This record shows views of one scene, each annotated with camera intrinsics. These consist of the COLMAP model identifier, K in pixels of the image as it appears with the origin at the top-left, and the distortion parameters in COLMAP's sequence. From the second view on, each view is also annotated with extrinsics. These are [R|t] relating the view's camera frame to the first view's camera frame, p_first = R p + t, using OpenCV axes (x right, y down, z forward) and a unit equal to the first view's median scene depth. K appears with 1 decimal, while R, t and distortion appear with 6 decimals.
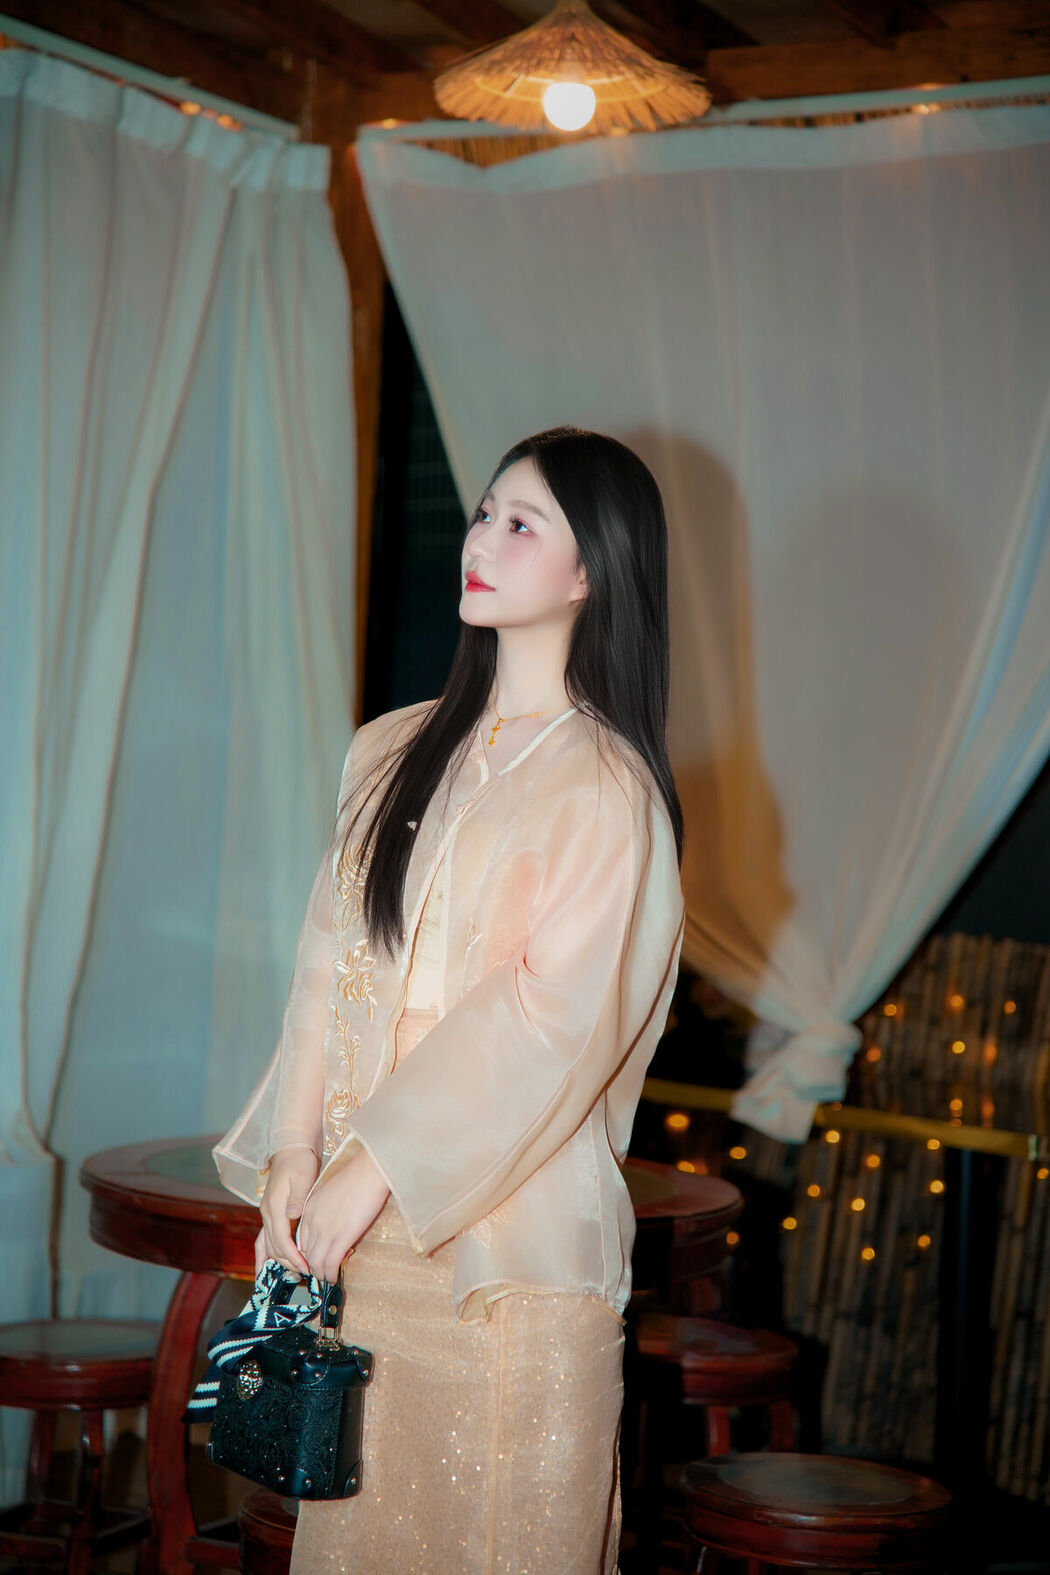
lens RADIAL K [[3282.1, 0, 556.0], [0, 3282.1, 771.2], [0, 0, 1]] dist [0.628859, 0.000000]
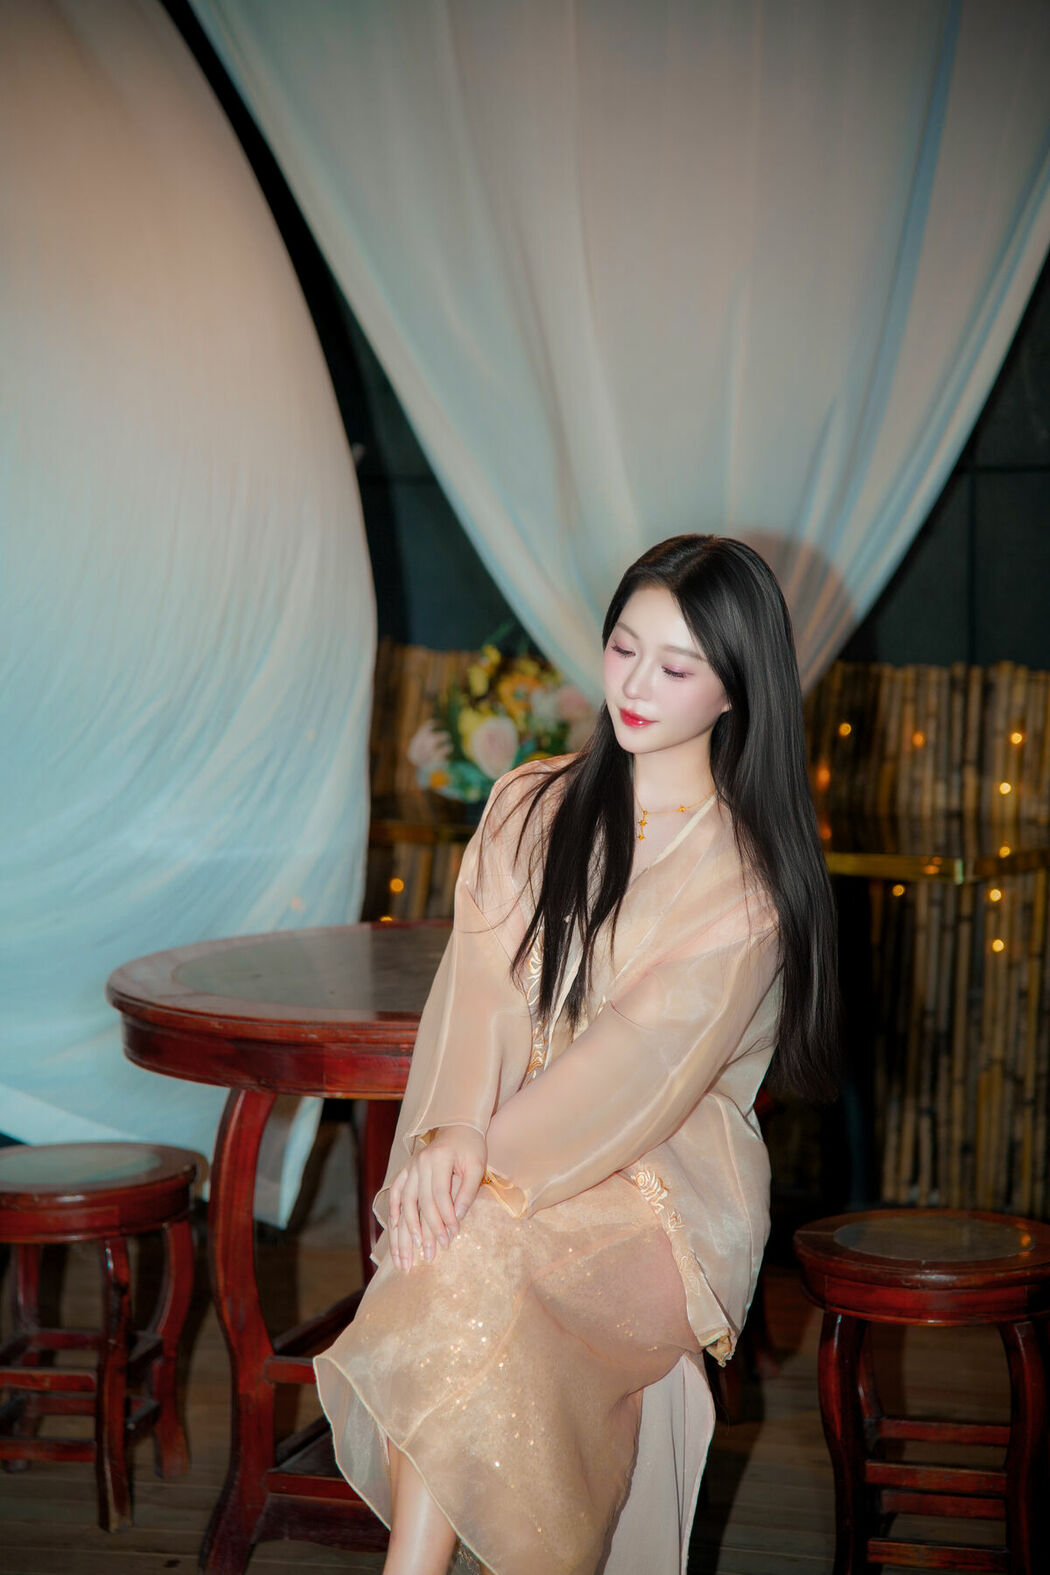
lens RADIAL K [[3282.1, 0, 542.6], [0, 3282.1, 819.0], [0, 0, 1]] dist [0.628859, 0.000000]
pose [[0.980146, -0.085240, 0.179017, -0.145773], [0.066265, 0.991783, 0.109435, -0.017585], [-0.186874, -0.095400, 0.977741, 0.064540]]
